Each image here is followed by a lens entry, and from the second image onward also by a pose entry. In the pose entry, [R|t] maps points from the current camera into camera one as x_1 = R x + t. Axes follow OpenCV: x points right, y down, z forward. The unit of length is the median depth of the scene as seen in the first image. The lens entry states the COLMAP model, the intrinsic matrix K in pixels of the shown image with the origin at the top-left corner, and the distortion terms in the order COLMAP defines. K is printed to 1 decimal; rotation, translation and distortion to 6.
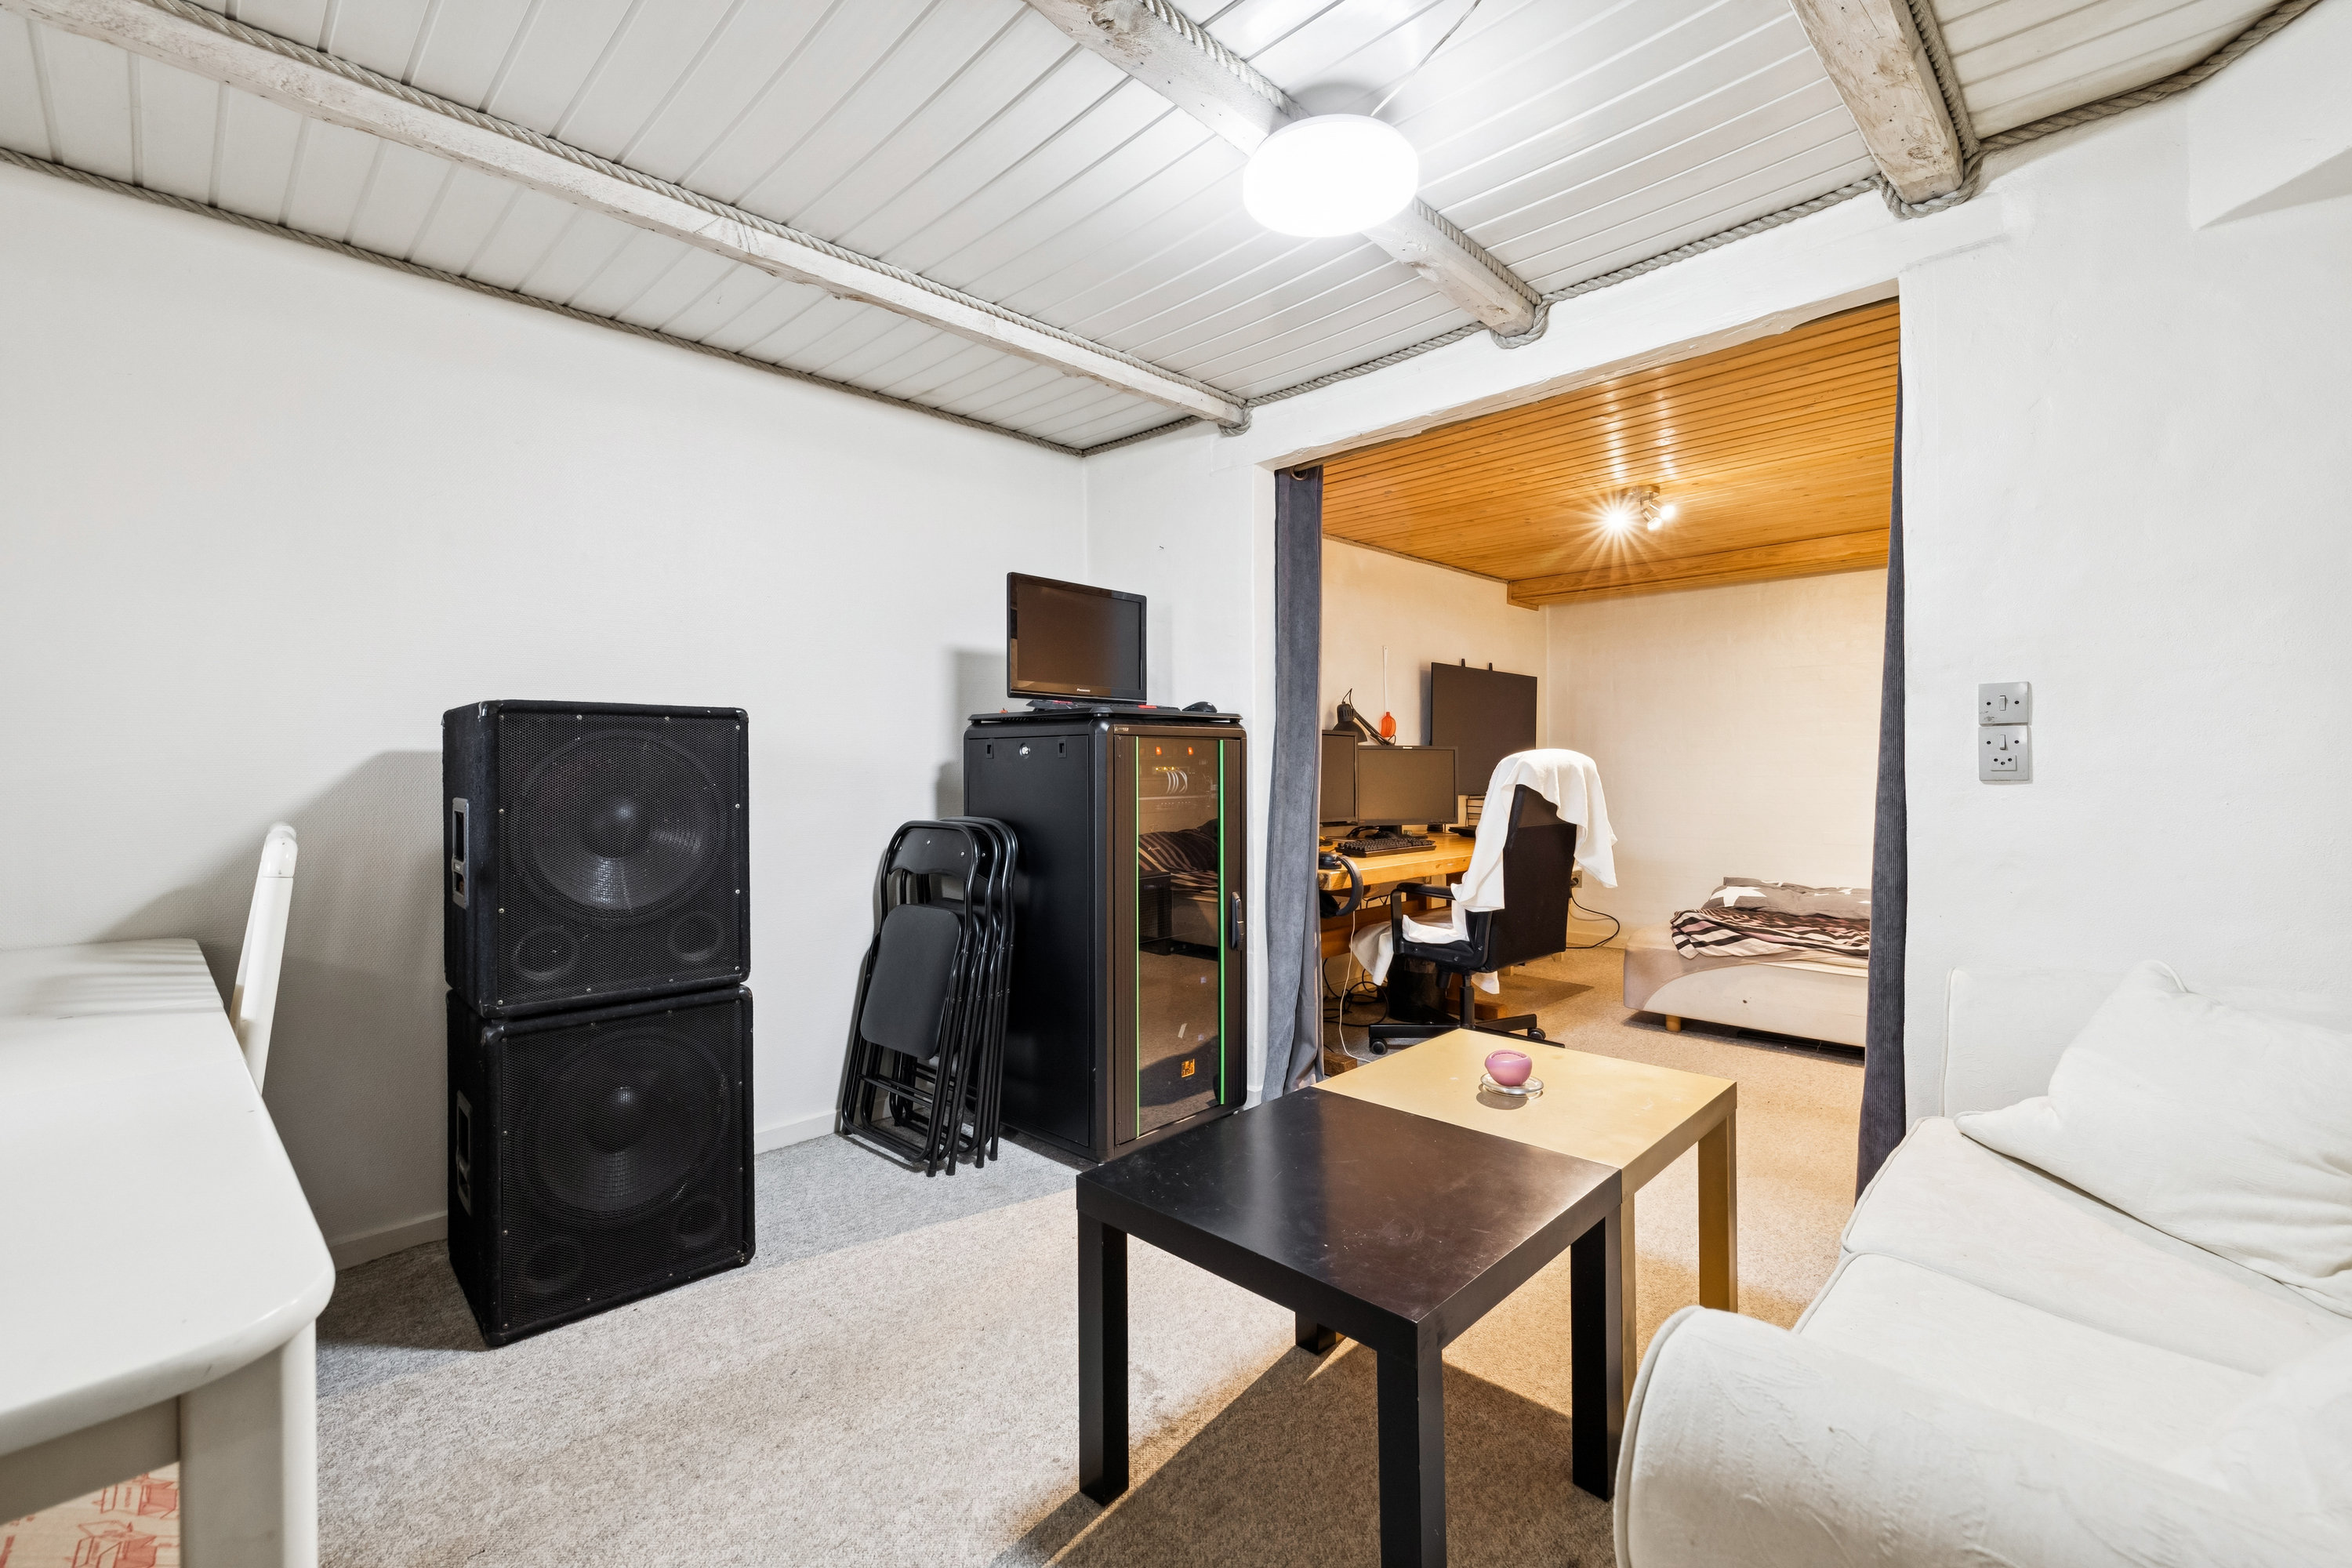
lens RADIAL K [[983.9, 0, 1176.0], [0, 983.9, 784.0], [0, 0, 1]] dist [0.000214, 0.000010]
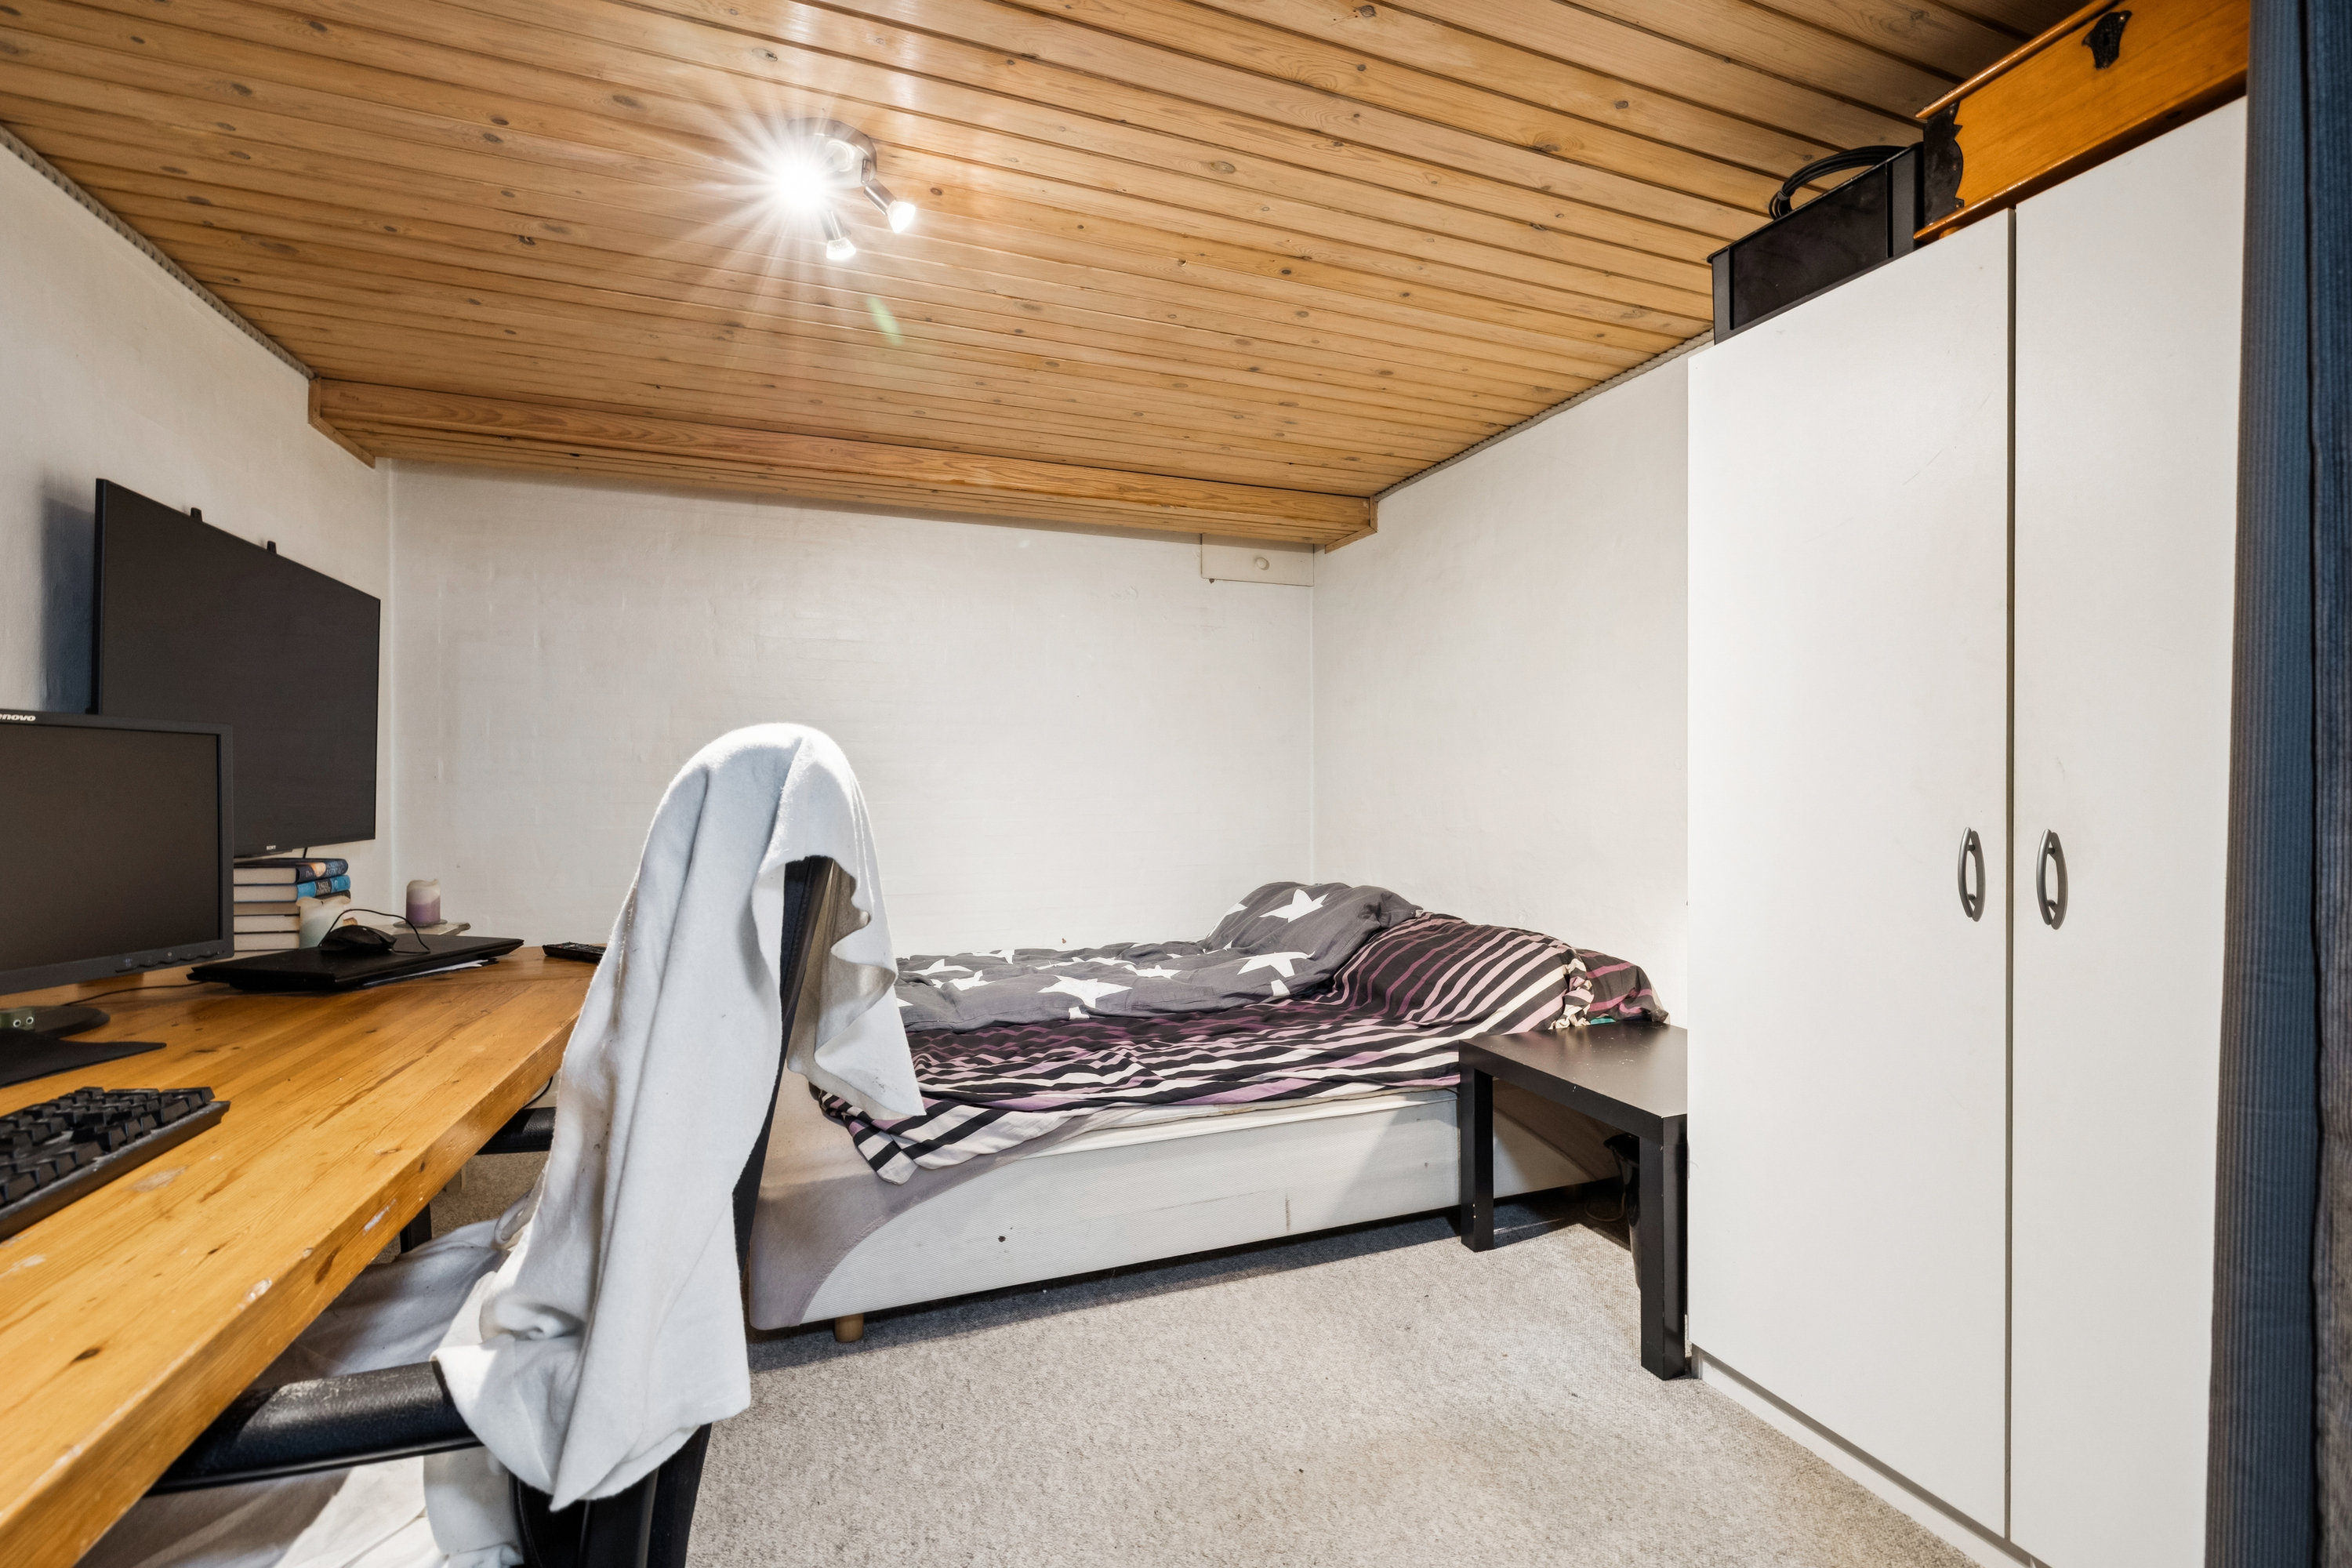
lens RADIAL K [[983.1, 0, 1176.0], [0, 983.1, 784.0], [0, 0, 1]] dist [-0.000339, -0.000141]
pose [[0.416405, 0.004719, 0.909167, 0.138599], [0.013385, 0.999846, -0.011320, -0.011121], [-0.909081, 0.016883, 0.416278, 0.670564]]
